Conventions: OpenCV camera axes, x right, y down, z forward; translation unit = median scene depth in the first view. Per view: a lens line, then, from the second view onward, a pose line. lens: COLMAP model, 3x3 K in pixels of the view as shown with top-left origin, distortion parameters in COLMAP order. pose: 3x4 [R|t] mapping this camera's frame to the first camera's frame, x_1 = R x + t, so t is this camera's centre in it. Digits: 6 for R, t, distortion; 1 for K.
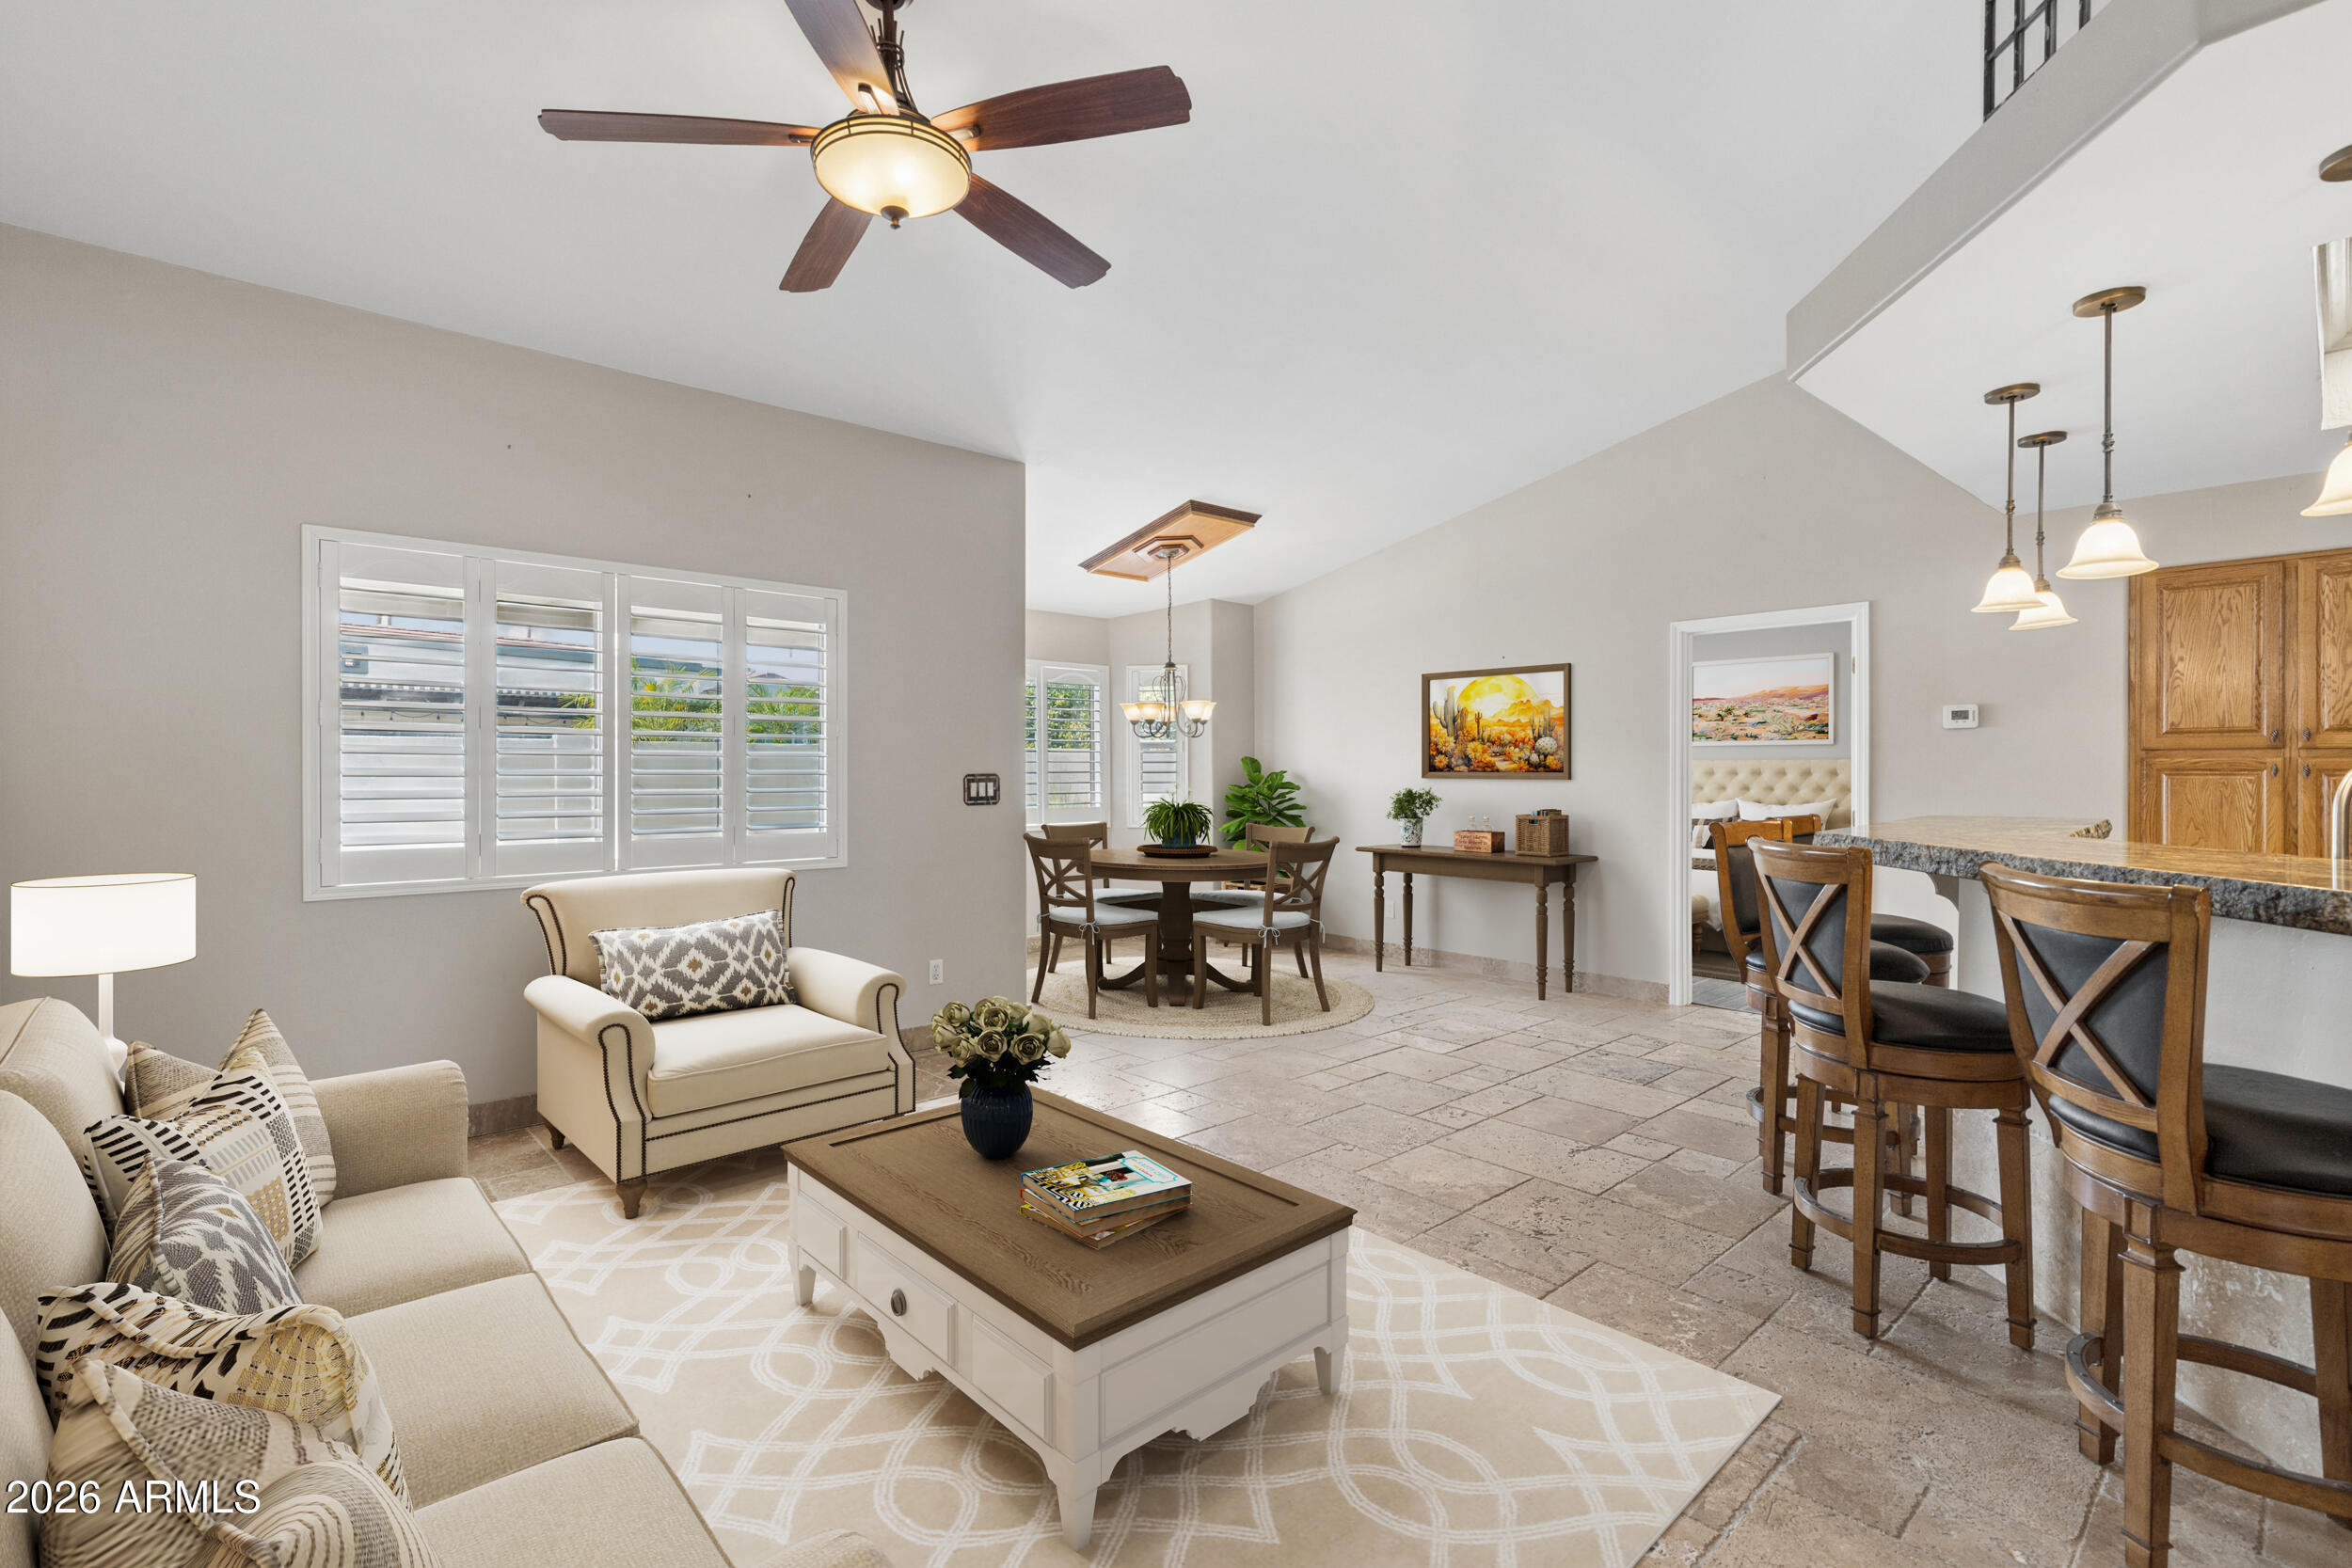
lens RADIAL K [[1068.4, 0, 1194.4], [0, 1068.4, 768.9], [0, 0, 1]] dist [0.017887, -0.000303]
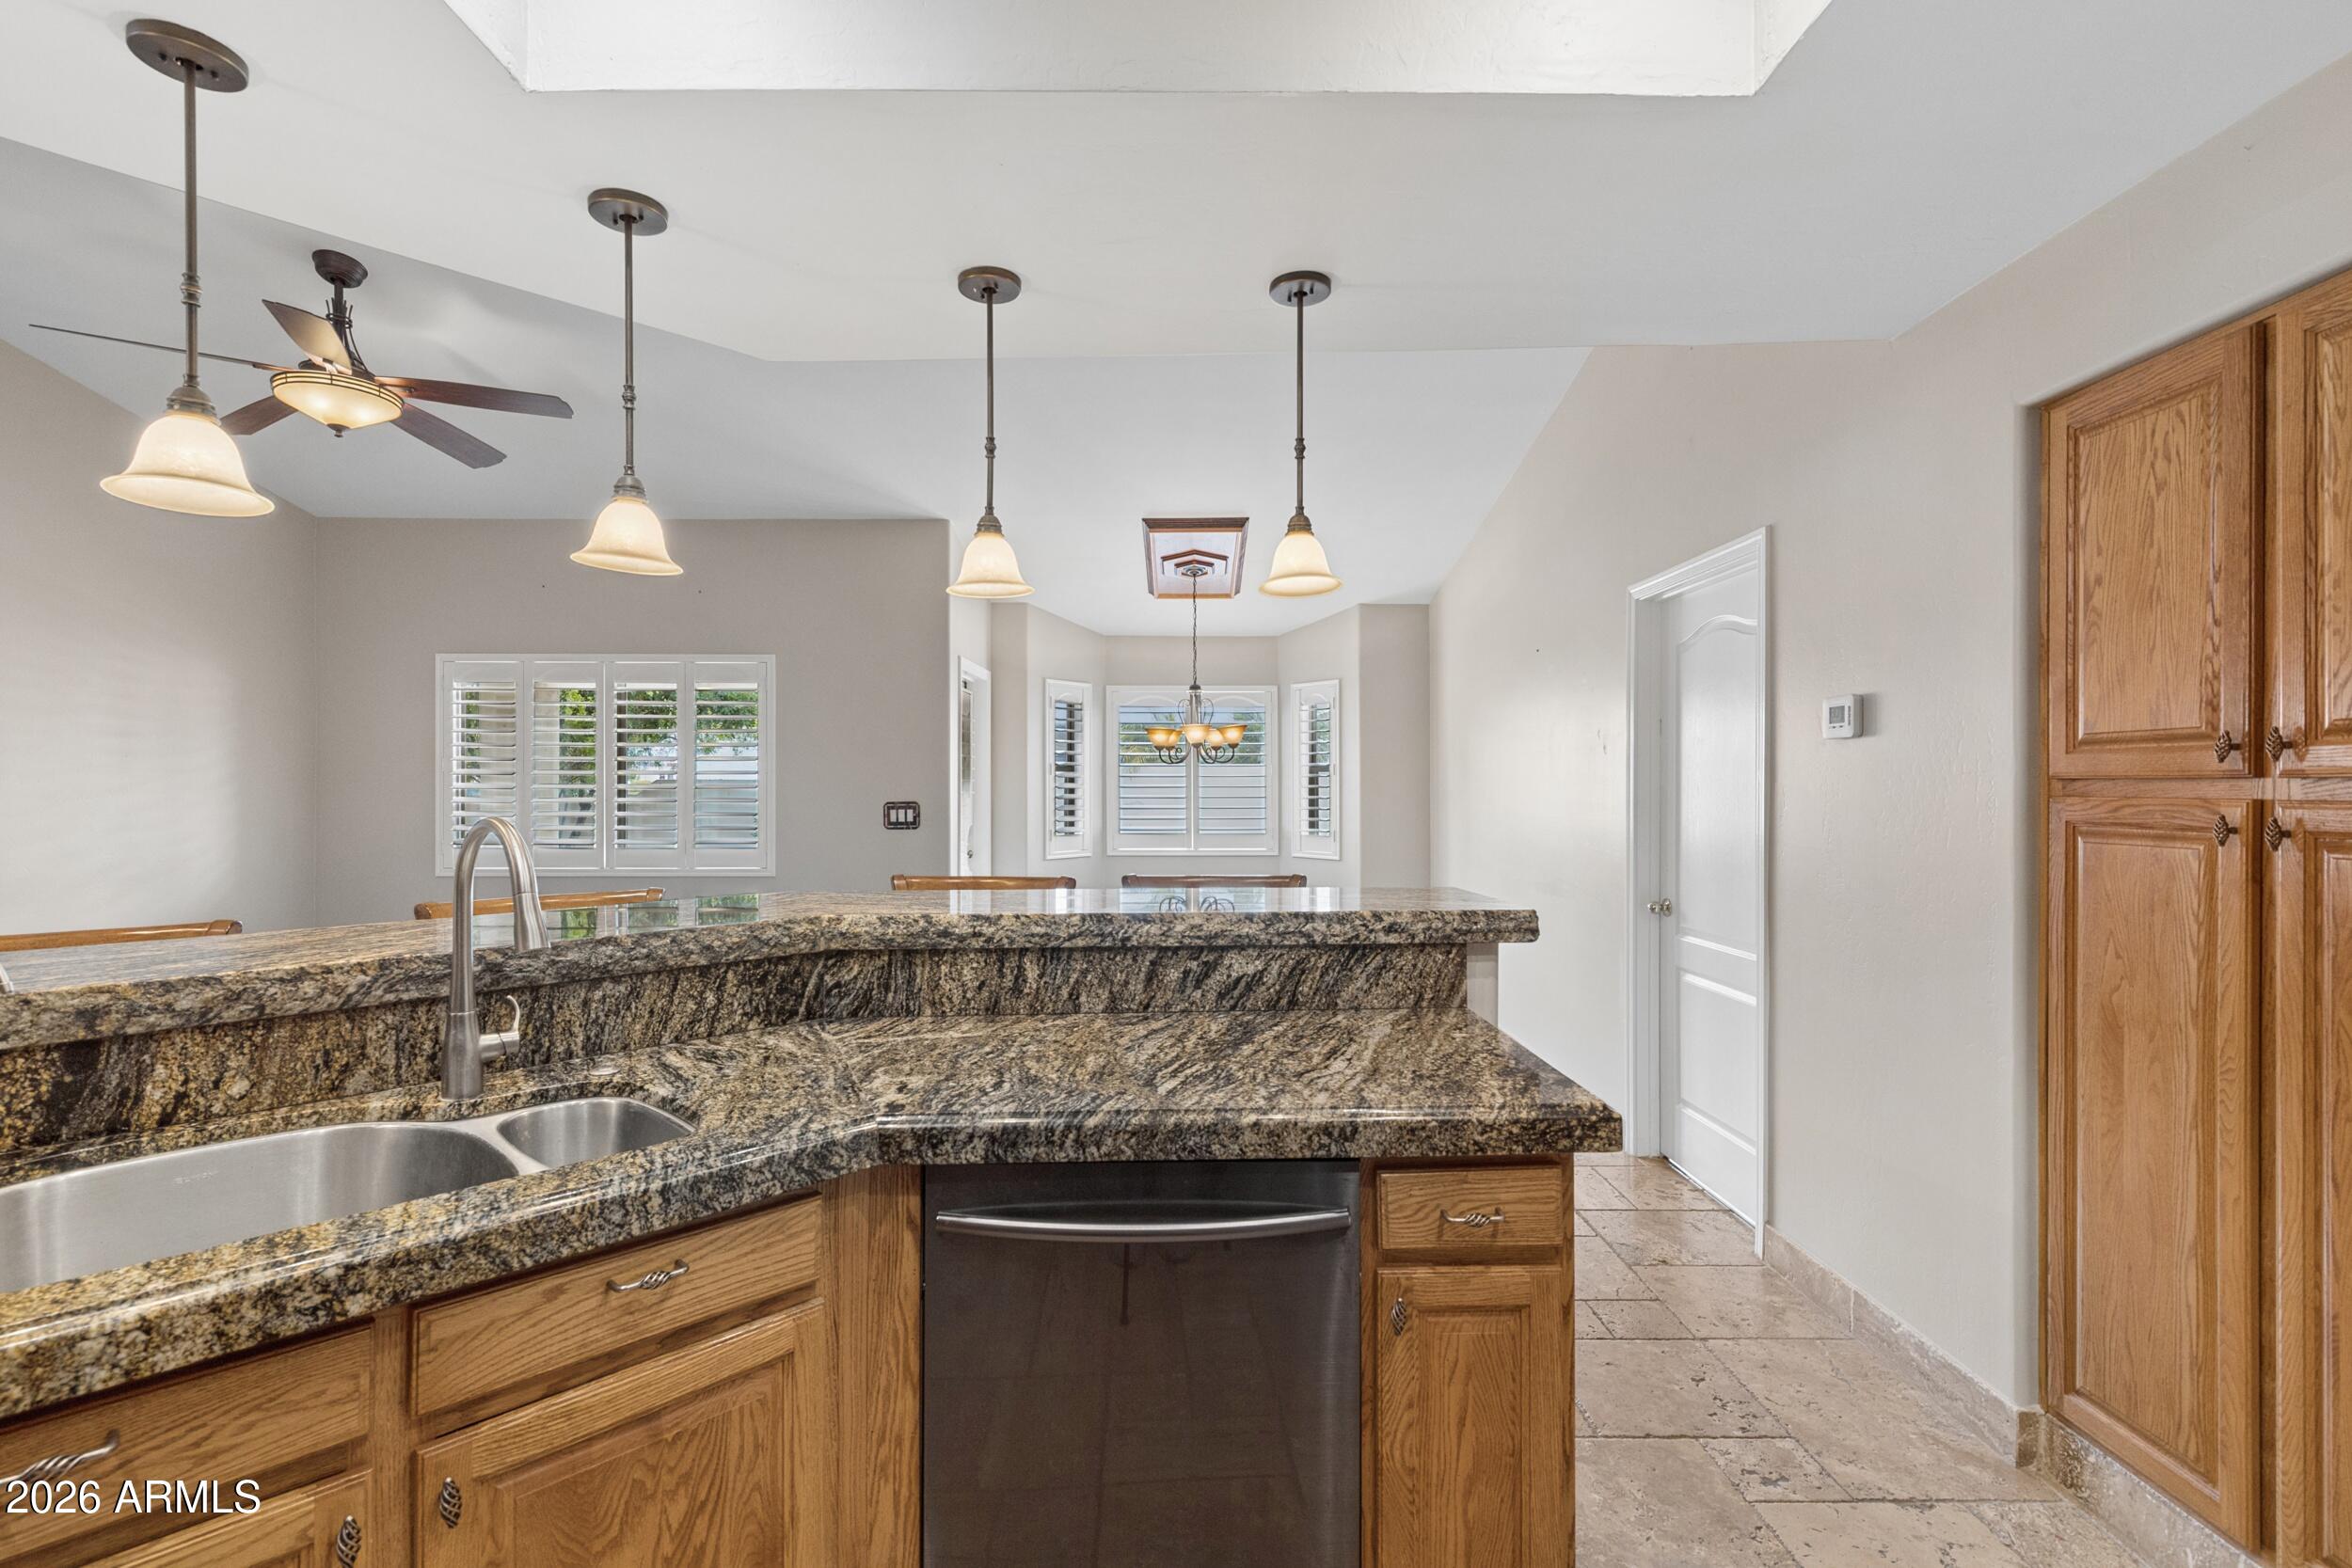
lens RADIAL K [[1098.6, 0, 1176.7], [0, 1098.6, 782.6], [0, 0, 1]] dist [0.008970, -0.000928]
pose [[0.732242, -0.001491, -0.681043, 0.958508], [0.000408, 0.999998, -0.001751, -0.016137], [0.681044, 0.001004, 0.732241, 0.403921]]
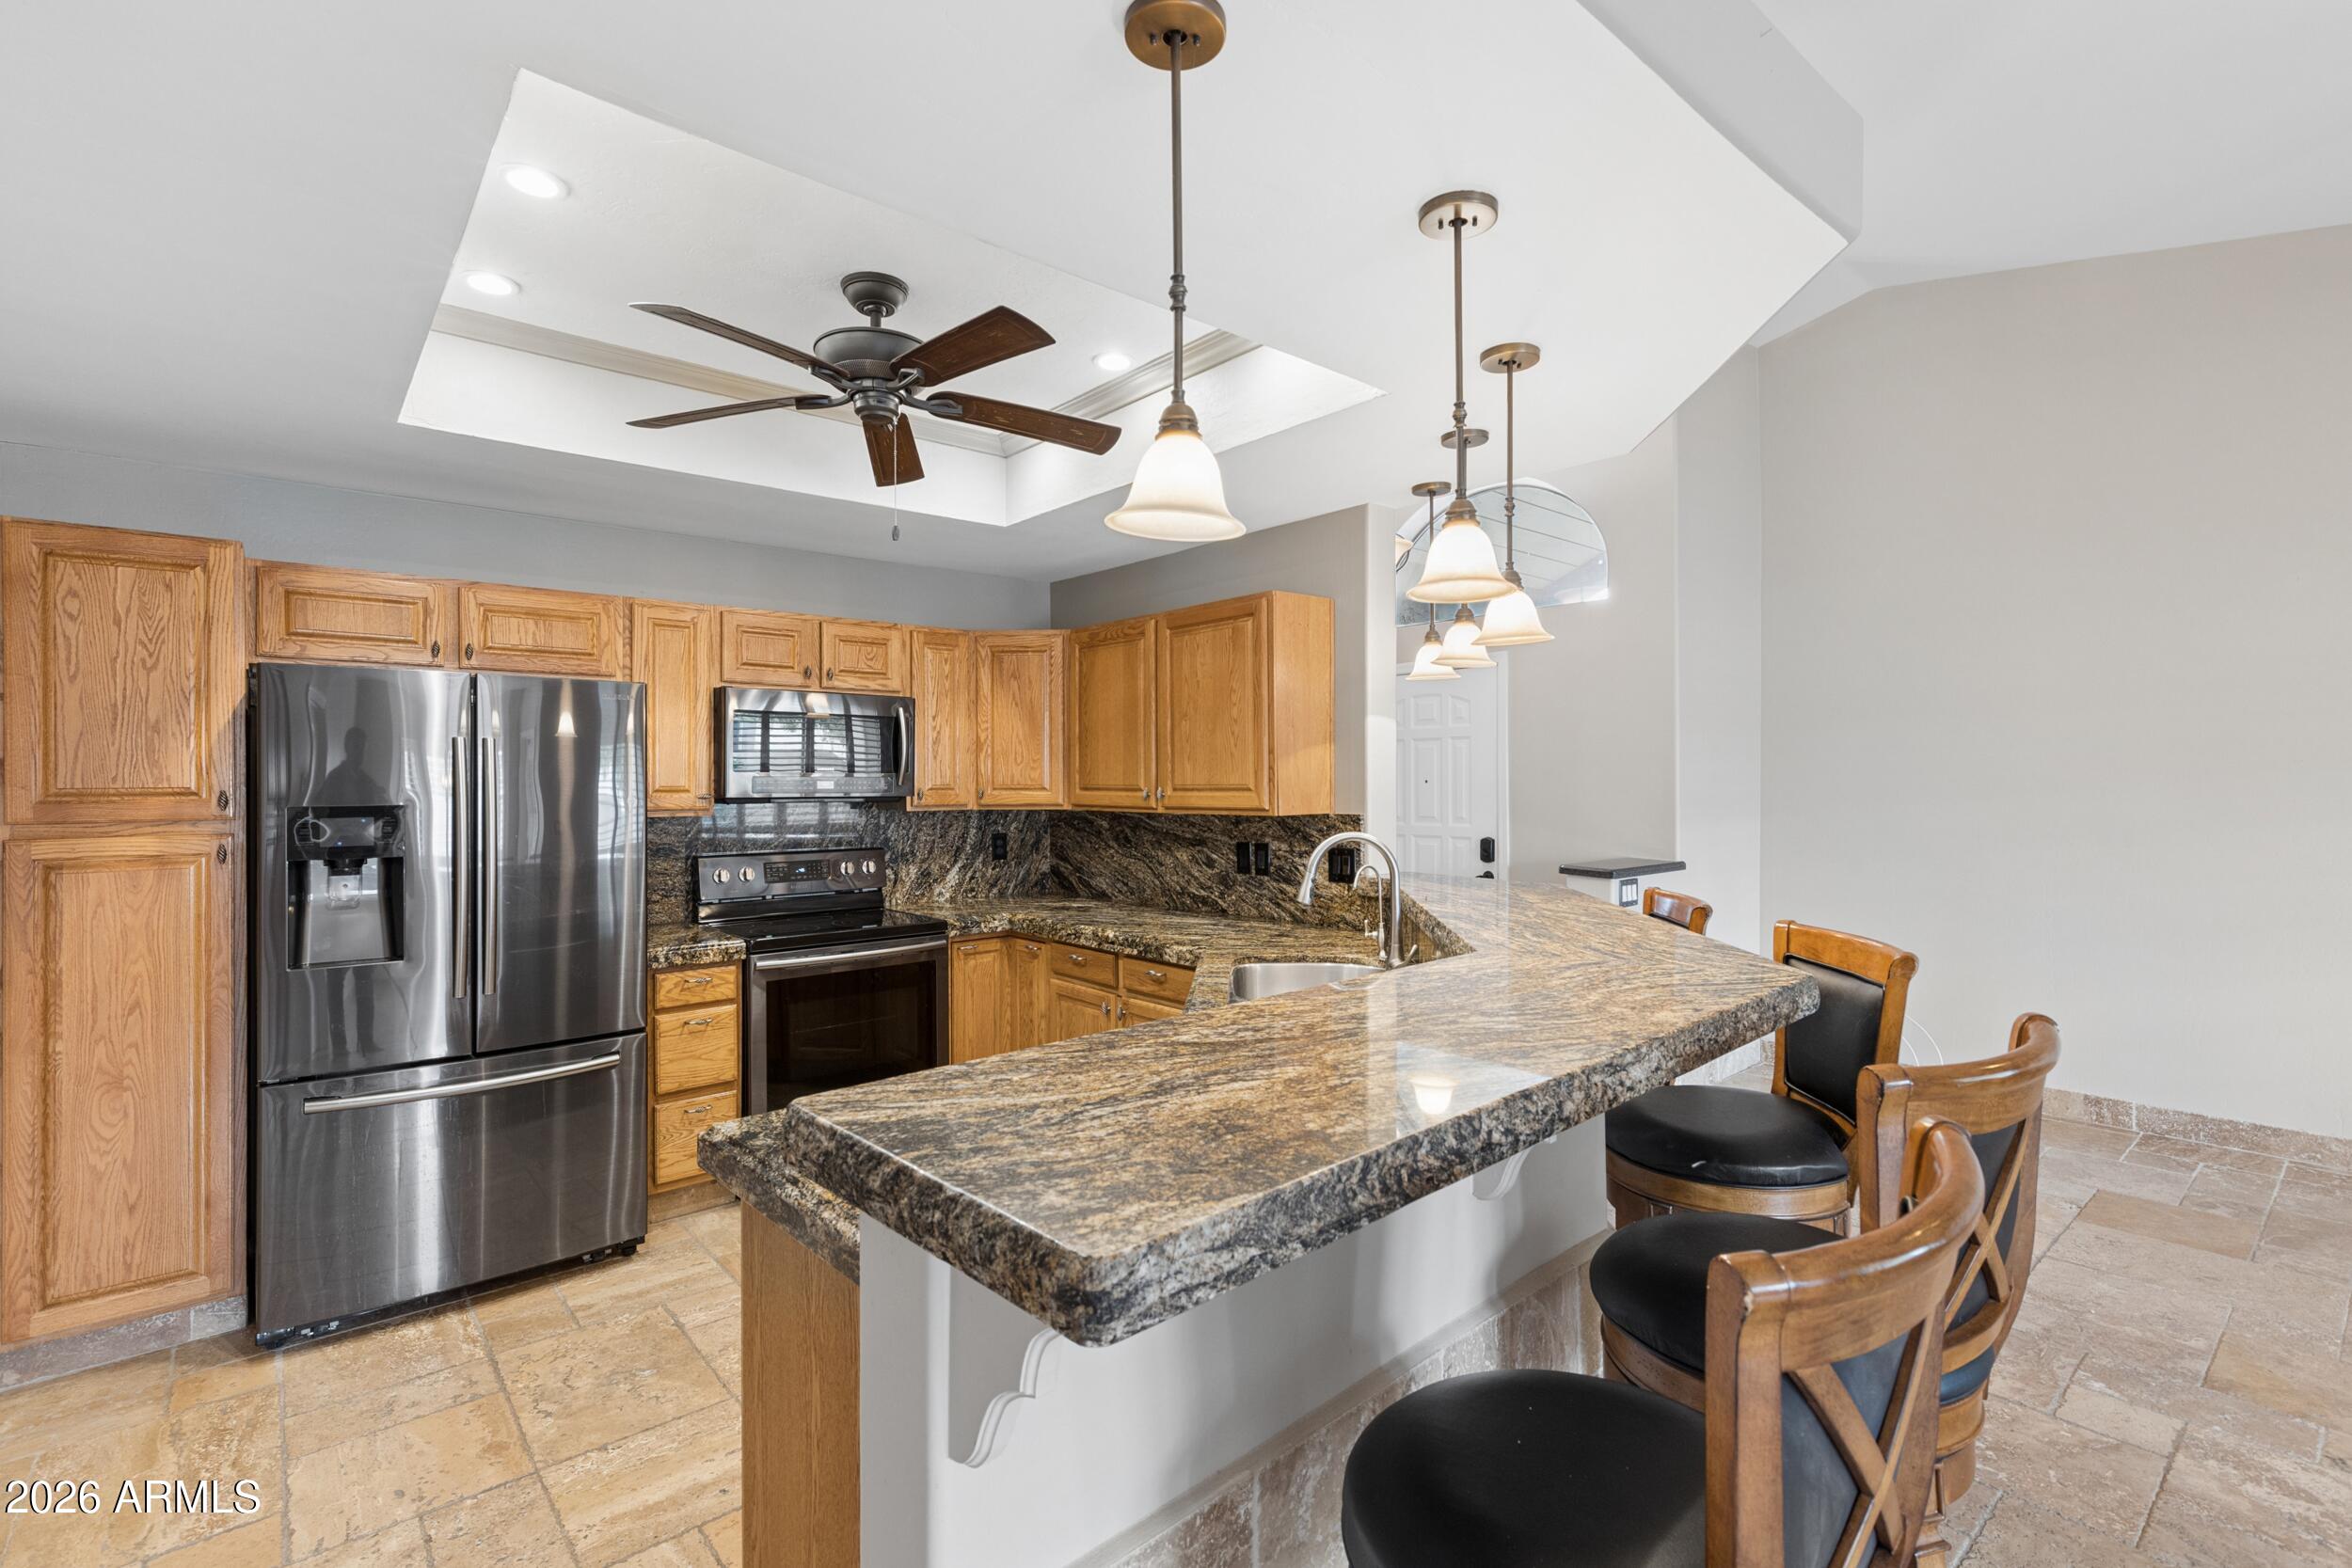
lens RADIAL K [[1070.7, 0, 1176.1], [0, 1070.7, 774.2], [0, 0, 1]] dist [0.008352, -0.001038]
pose [[-0.998547, 0.007388, 0.053387, 0.630763], [0.007225, 0.999969, -0.003252, -0.037938], [-0.053409, -0.002861, -0.998569, 1.132997]]
